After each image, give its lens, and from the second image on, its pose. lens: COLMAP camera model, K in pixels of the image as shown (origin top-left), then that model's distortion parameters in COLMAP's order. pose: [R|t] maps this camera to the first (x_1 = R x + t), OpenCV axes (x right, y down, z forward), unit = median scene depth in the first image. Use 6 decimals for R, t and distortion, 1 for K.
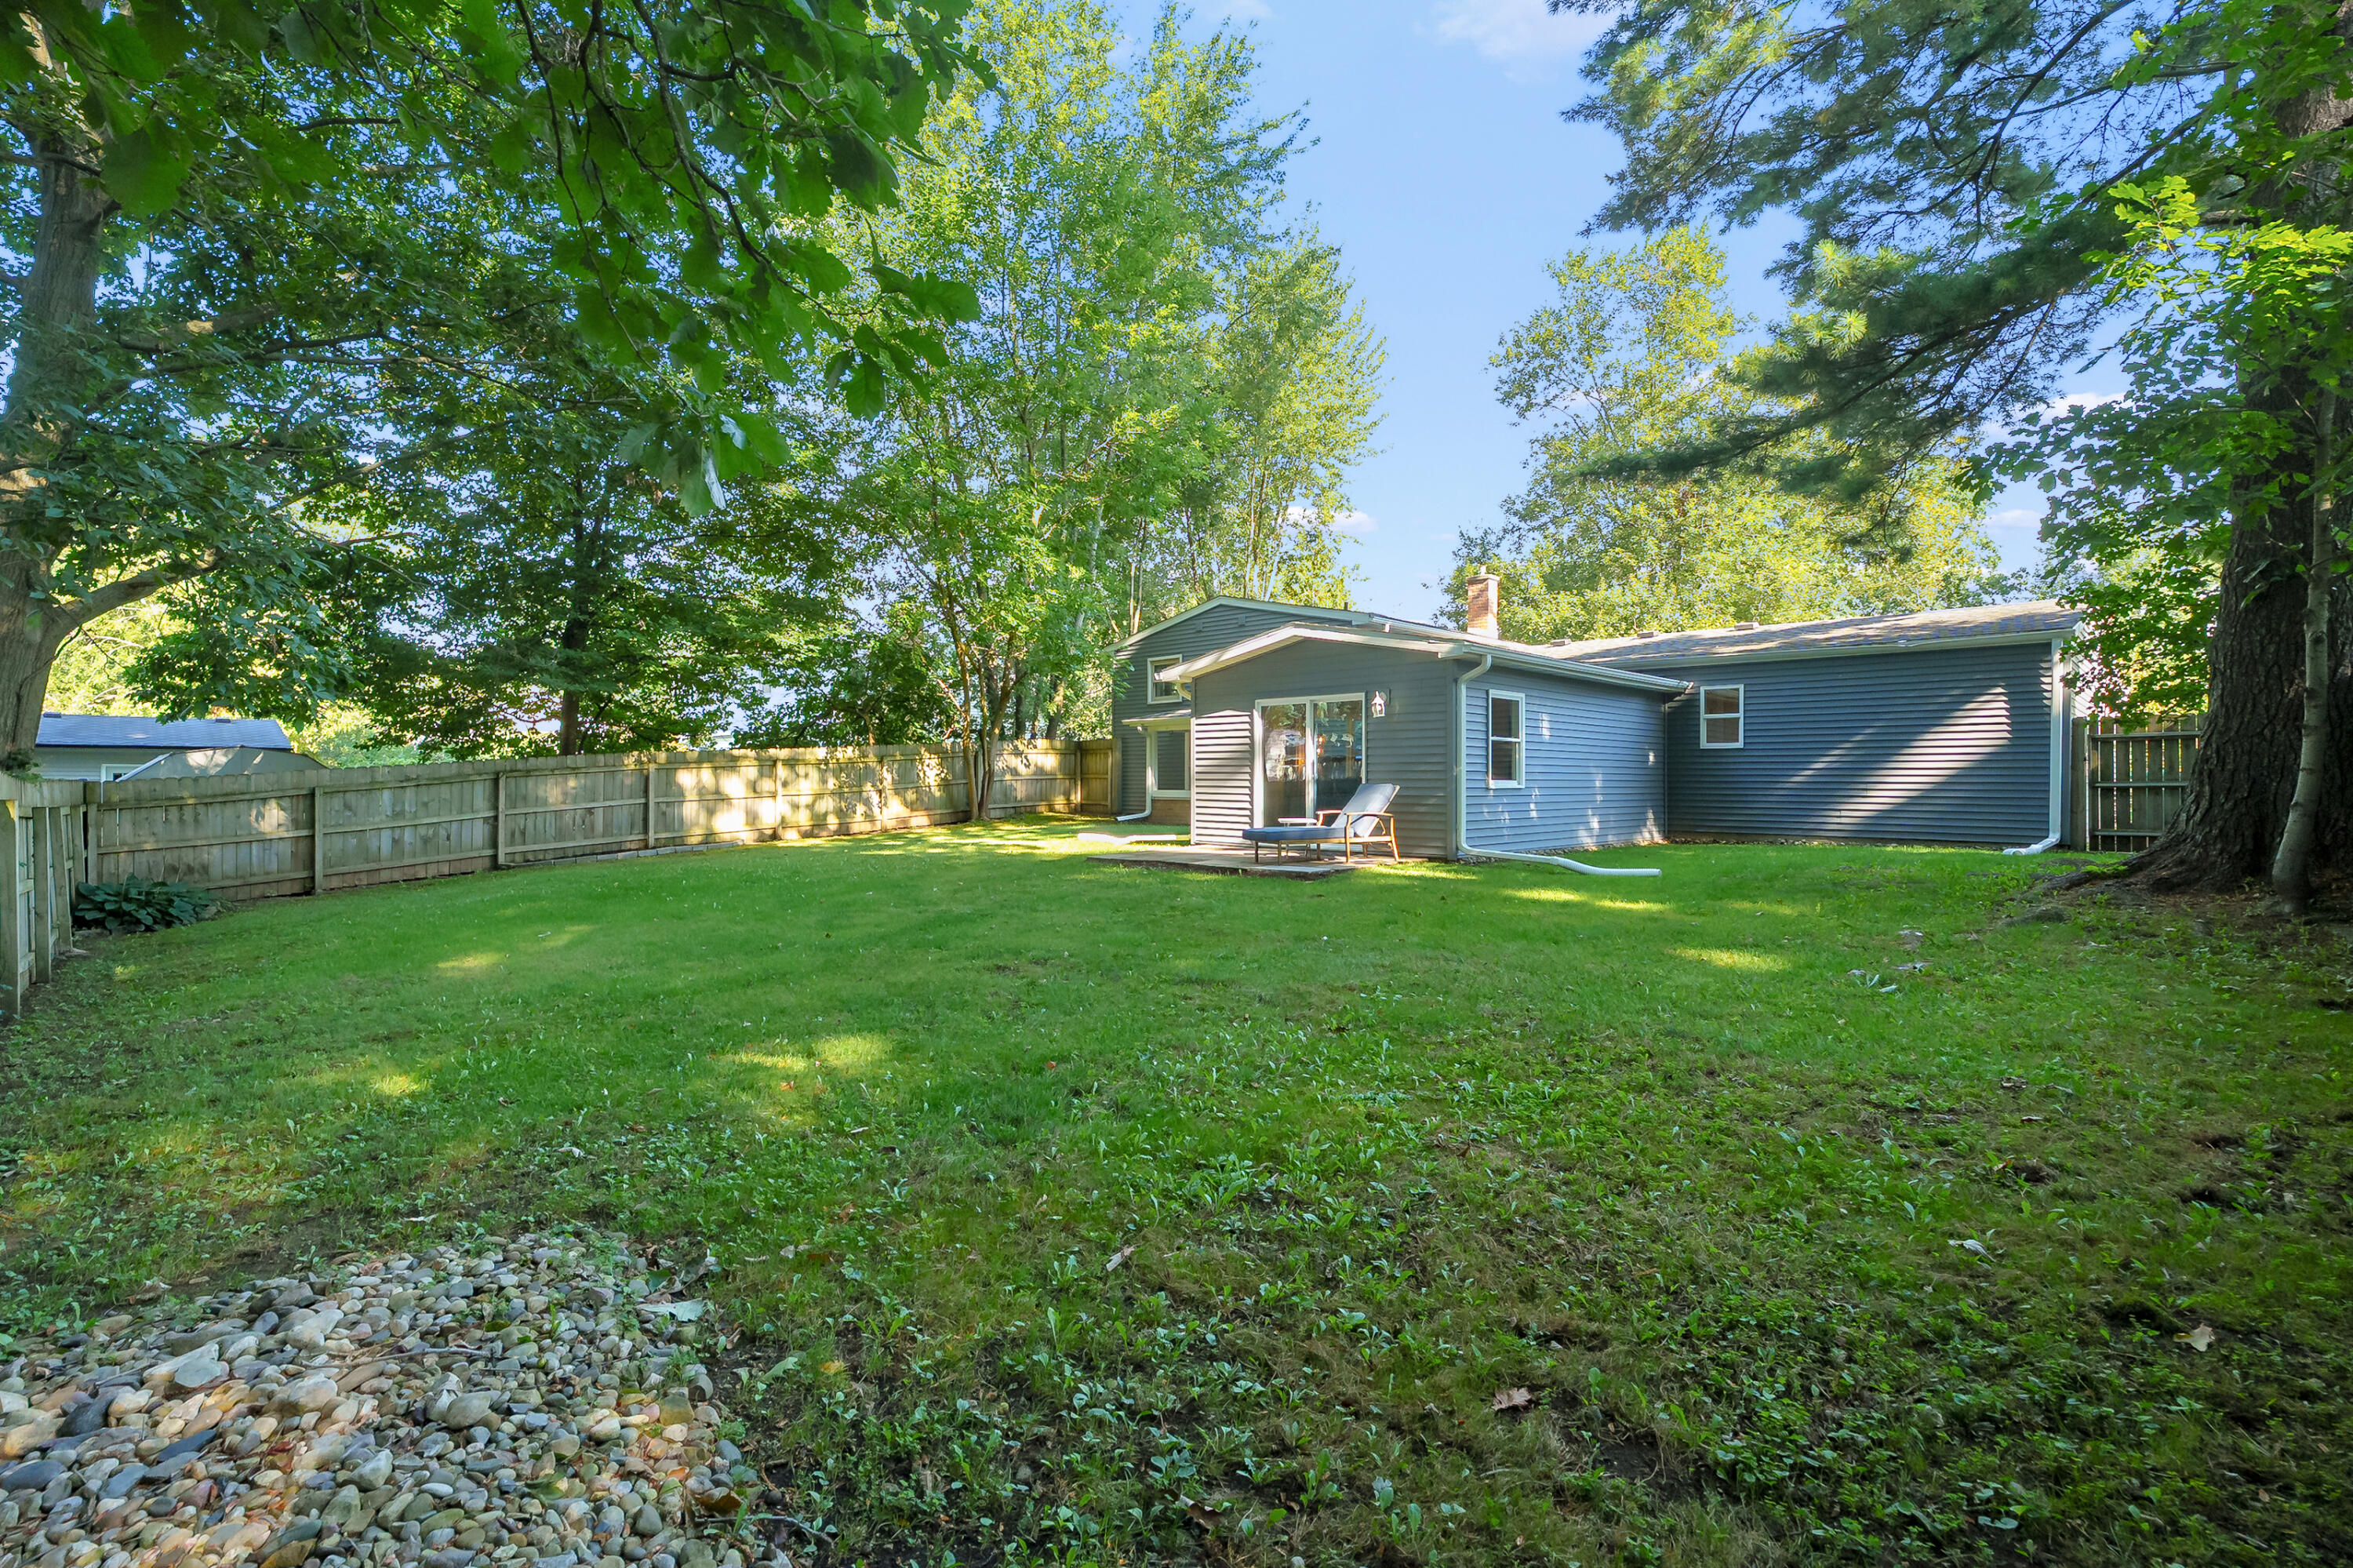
lens RADIAL K [[1084.6, 0, 1177.4], [0, 1084.6, 778.2], [0, 0, 1]] dist [-0.001181, 0.001291]
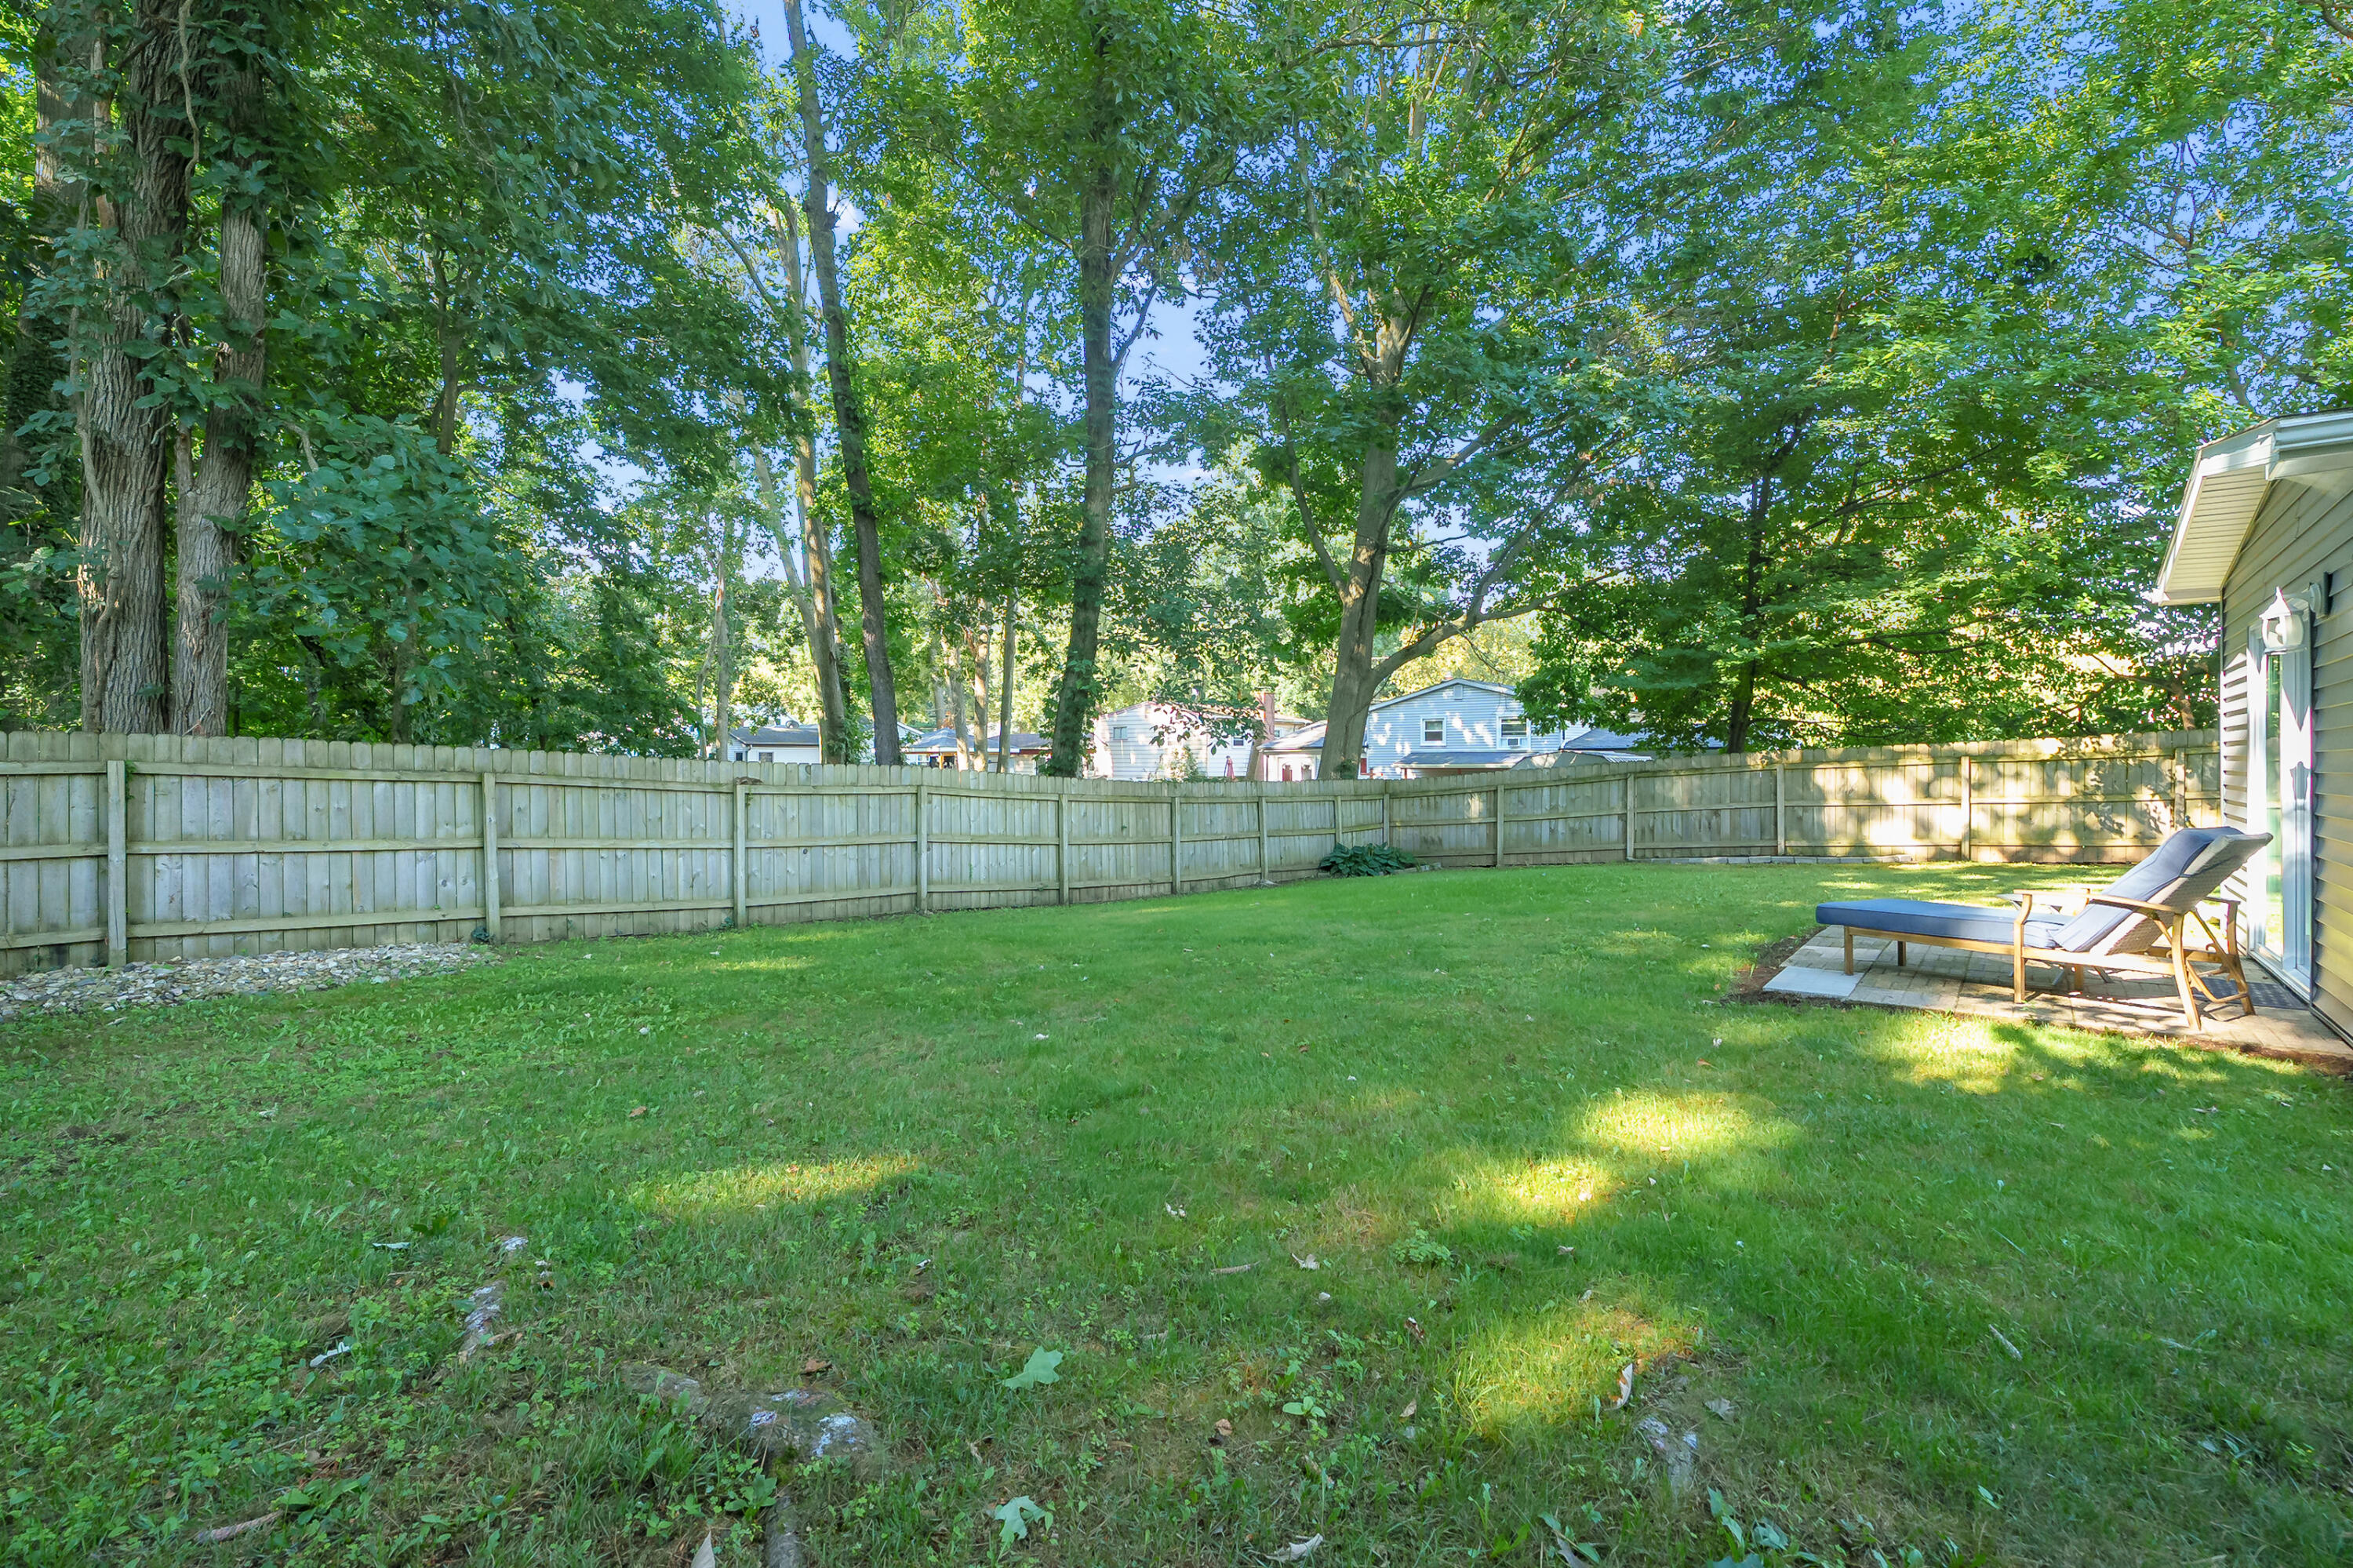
lens RADIAL K [[1084.6, 0, 1175.9], [0, 1084.6, 779.4], [0, 0, 1]] dist [-0.001181, 0.001291]
pose [[0.116270, 0.006989, -0.993193, 0.335666], [-0.002082, 0.999975, 0.006793, -0.004255], [0.993215, 0.001278, 0.116282, 0.374139]]
